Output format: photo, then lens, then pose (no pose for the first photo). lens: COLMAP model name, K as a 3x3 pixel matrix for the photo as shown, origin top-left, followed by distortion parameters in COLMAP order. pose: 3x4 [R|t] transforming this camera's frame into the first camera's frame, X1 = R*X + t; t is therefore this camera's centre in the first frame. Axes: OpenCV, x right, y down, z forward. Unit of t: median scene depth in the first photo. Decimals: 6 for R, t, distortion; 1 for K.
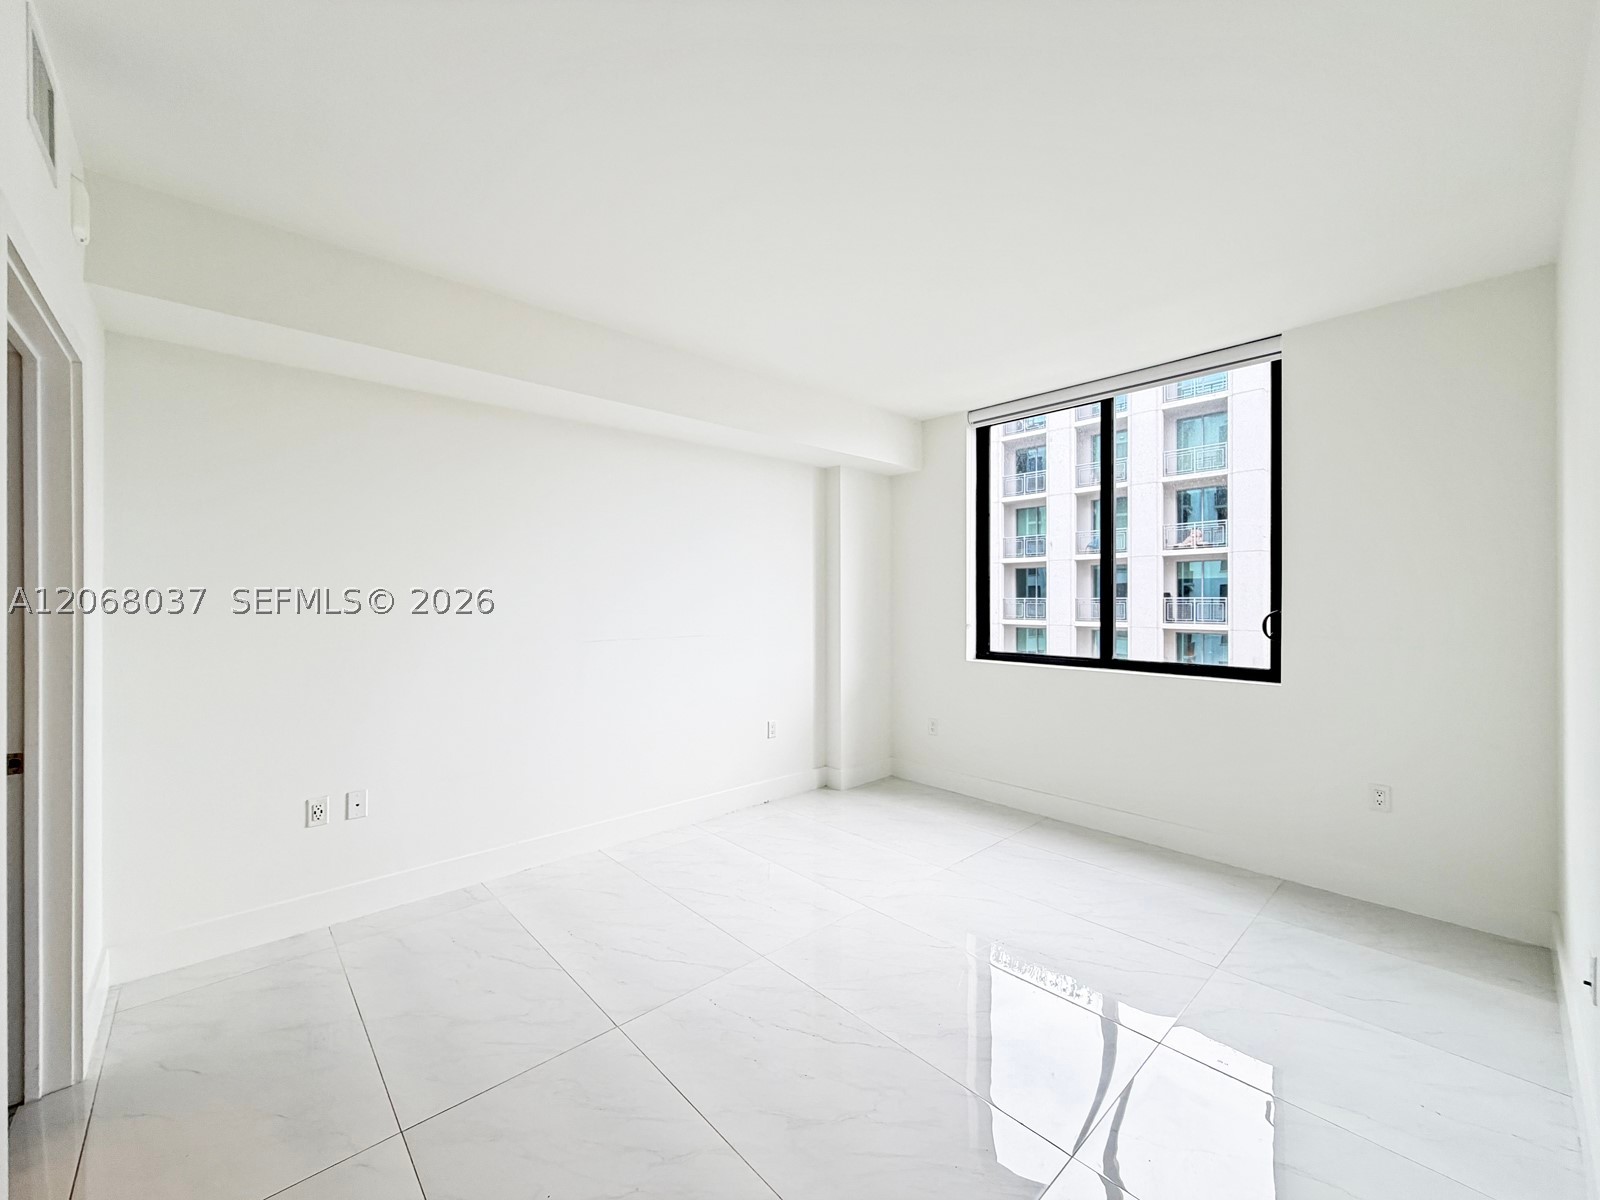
lens RADIAL K [[647.3, 0, 798.9], [0, 647.3, 636.2], [0, 0, 1]] dist [0.000463, -0.000008]
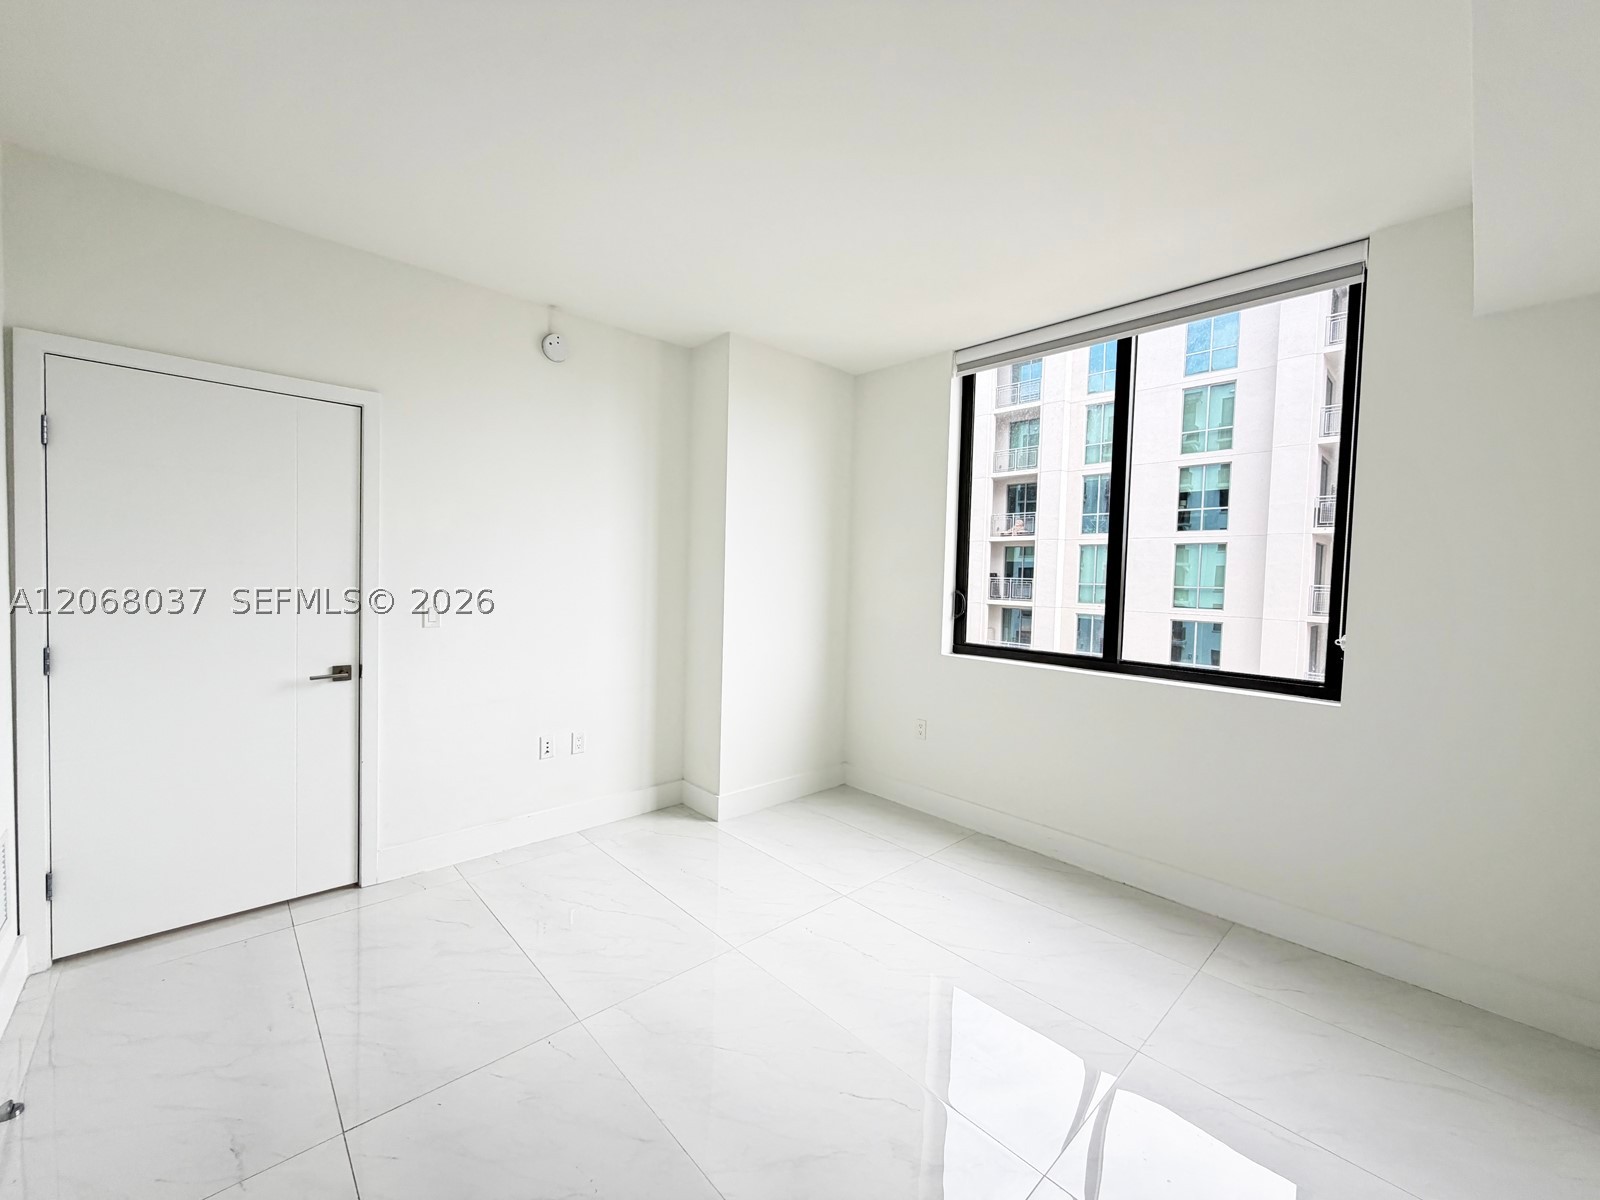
lens RADIAL K [[641.7, 0, 796.3], [0, 641.7, 604.4], [0, 0, 1]] dist [0.002038, -0.000063]
pose [[0.998216, 0.055812, 0.021231, 0.056719], [-0.055156, 0.998017, -0.030334, 0.011684], [-0.022882, 0.029109, 0.999314, 0.177752]]
